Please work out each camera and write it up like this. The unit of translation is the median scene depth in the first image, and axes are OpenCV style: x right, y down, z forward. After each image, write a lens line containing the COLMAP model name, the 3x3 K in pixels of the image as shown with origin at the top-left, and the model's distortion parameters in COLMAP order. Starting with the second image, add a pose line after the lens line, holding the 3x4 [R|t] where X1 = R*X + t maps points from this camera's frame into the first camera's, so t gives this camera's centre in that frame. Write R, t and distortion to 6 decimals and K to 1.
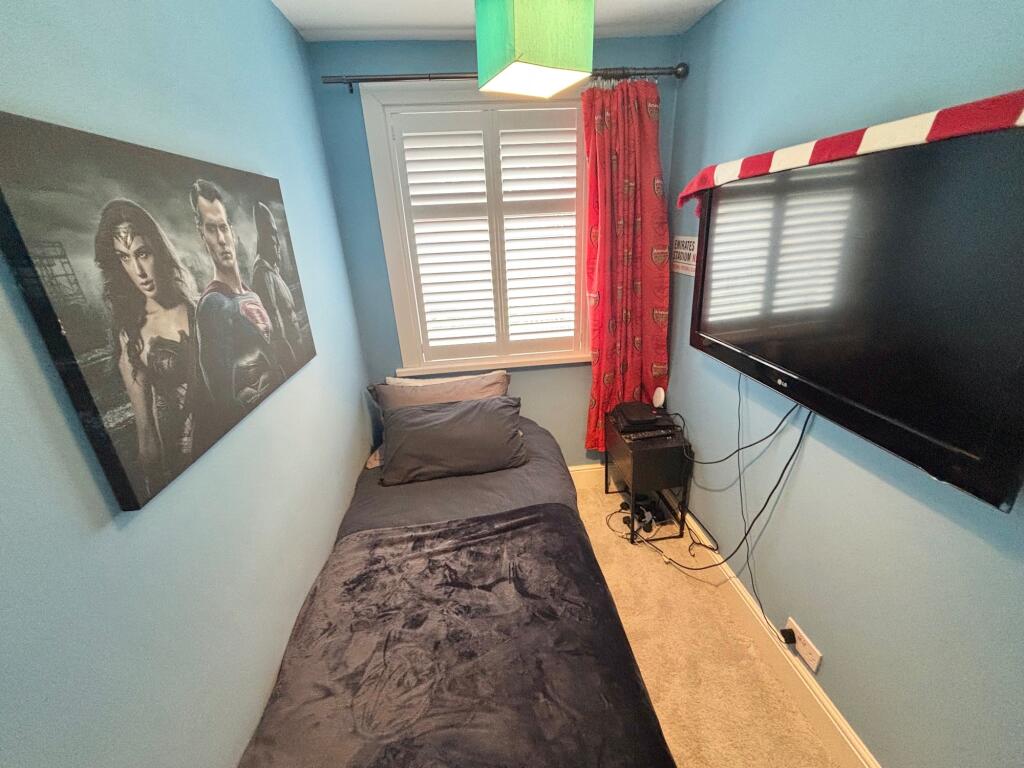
lens RADIAL K [[408.5, 0, 512.2], [0, 408.5, 382.4], [0, 0, 1]] dist [0.000143, 0.000702]
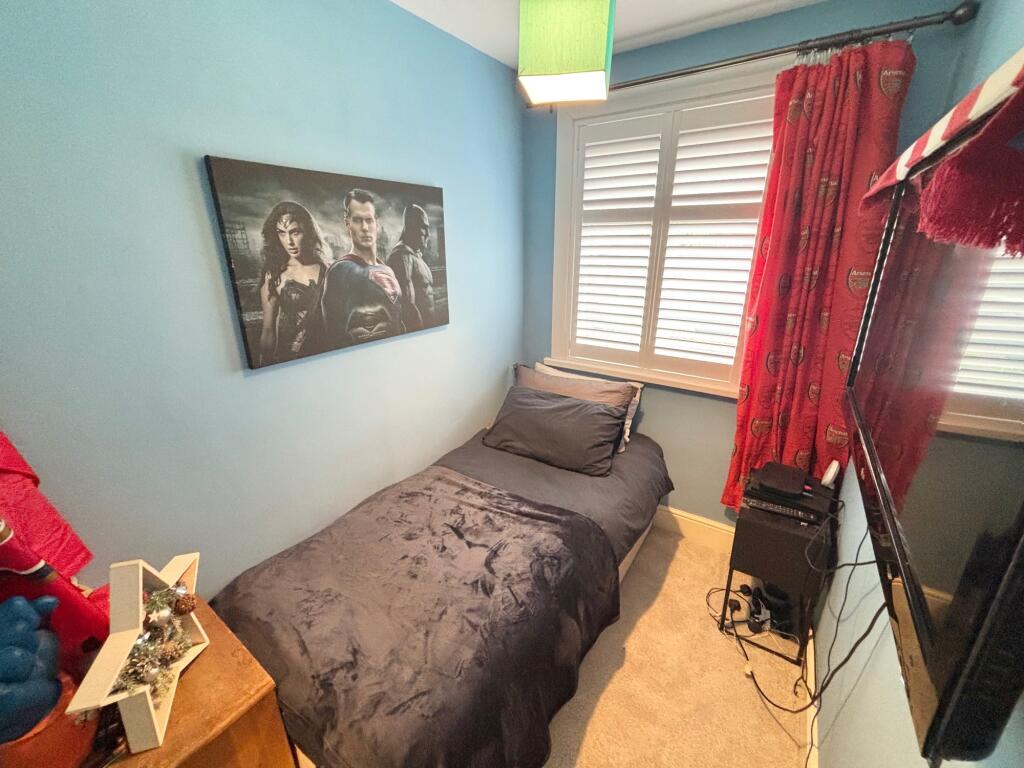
lens RADIAL K [[408.5, 0, 514.2], [0, 408.5, 383.3], [0, 0, 1]] dist [0.000143, 0.000702]
pose [[0.764924, 0.255468, -0.591292, 0.407892], [-0.264987, 0.961513, 0.072622, -0.027341], [0.587088, 0.101134, 0.803181, 0.085219]]
